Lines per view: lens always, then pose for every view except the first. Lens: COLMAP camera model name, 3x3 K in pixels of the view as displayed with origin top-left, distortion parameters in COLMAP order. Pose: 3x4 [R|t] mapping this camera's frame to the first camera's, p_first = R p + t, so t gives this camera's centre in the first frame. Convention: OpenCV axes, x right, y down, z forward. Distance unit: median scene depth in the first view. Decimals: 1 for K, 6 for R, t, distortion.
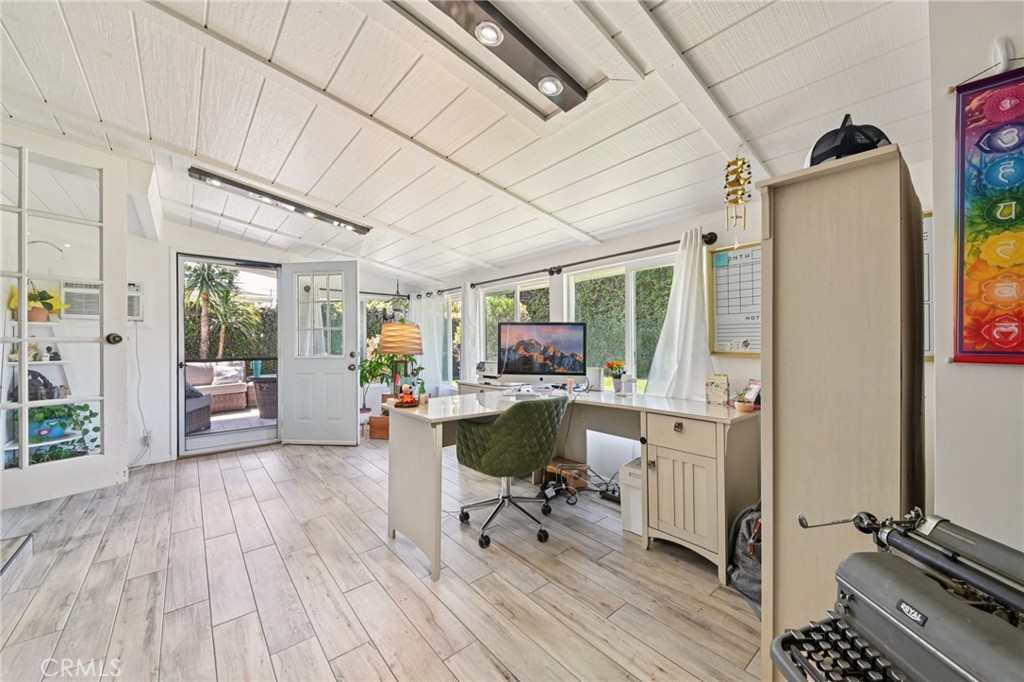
lens RADIAL K [[378.3, 0, 509.8], [0, 378.3, 342.1], [0, 0, 1]] dist [0.006311, -0.001706]
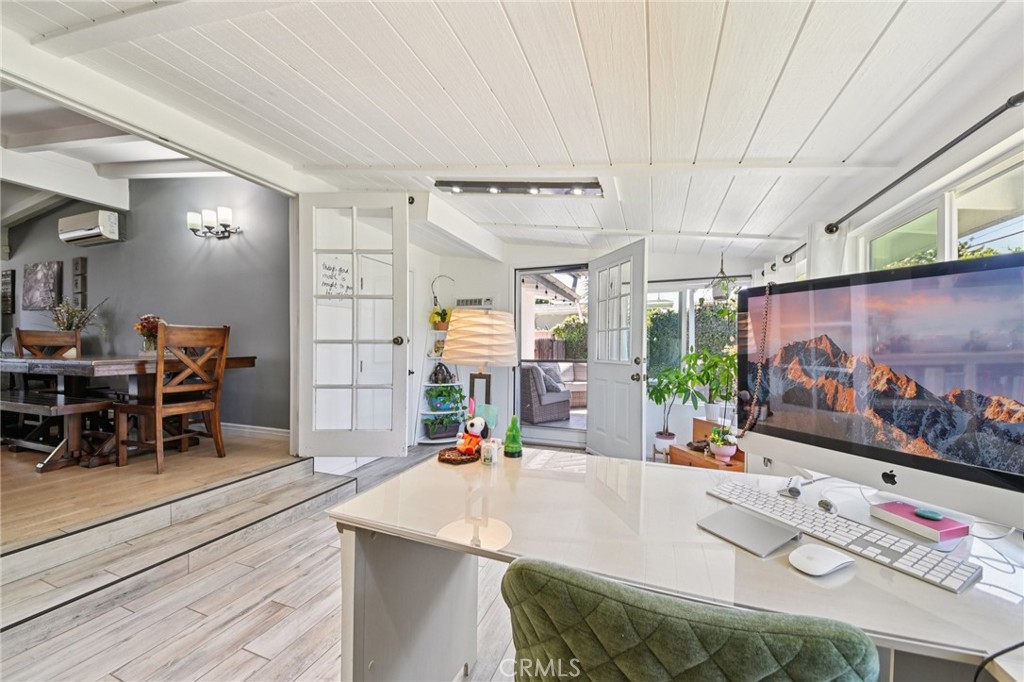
lens RADIAL K [[378.3, 0, 518.8], [0, 378.3, 343.1], [0, 0, 1]] dist [0.006311, -0.001706]
pose [[0.495536, 0.005326, -0.868571, 0.200132], [-0.003944, 0.999985, 0.003881, -0.007427], [0.868579, 0.001502, 0.495549, 0.605764]]
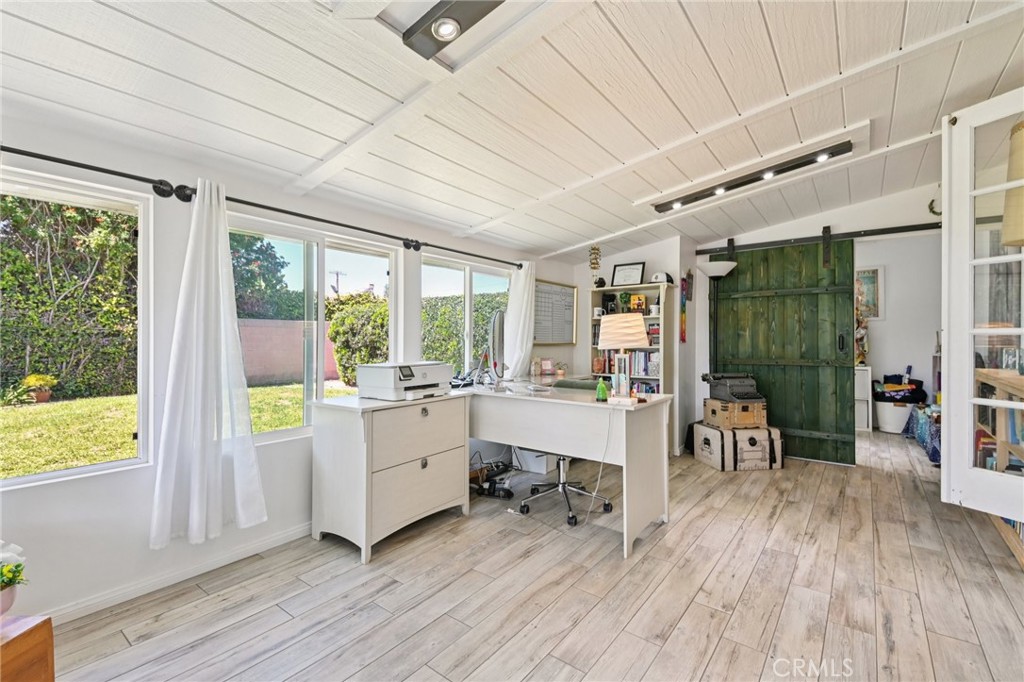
lens RADIAL K [[445.0, 0, 508.8], [0, 445.0, 345.1], [0, 0, 1]] dist [0.001384, -0.002304]
pose [[-0.200877, -0.009967, 0.979566, -0.992597], [-0.010631, 0.999912, 0.007994, 0.015178], [-0.979559, -0.008808, -0.200965, 1.167938]]
